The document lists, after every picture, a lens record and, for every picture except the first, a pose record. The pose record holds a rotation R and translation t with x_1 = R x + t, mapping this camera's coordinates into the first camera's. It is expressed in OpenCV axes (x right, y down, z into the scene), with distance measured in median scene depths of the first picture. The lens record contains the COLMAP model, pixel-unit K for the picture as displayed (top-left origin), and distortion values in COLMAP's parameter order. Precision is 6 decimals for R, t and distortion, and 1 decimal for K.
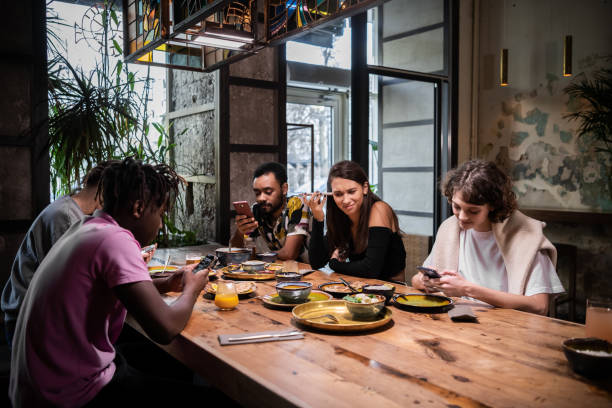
lens RADIAL K [[536.6, 0, 304.1], [0, 536.6, 201.3], [0, 0, 1]] dist [-0.041971, 0.028229]
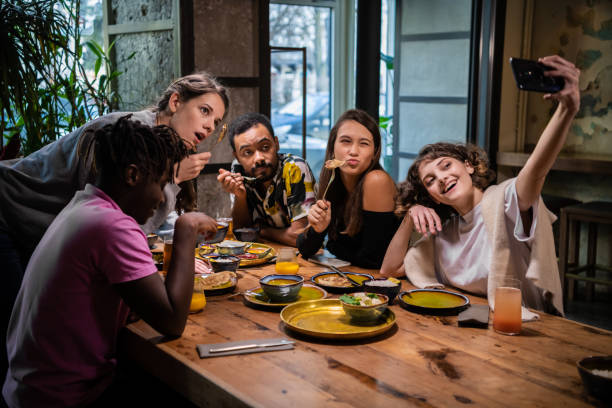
lens RADIAL K [[769.7, 0, 307.0], [0, 769.7, 196.2], [0, 0, 1]] dist [0.111851, 0.000000]
pose [[0.999800, 0.002984, 0.019787, -0.001999], [-0.004986, 0.994783, 0.101896, -0.051936], [-0.019380, -0.101975, 0.994598, -0.103232]]
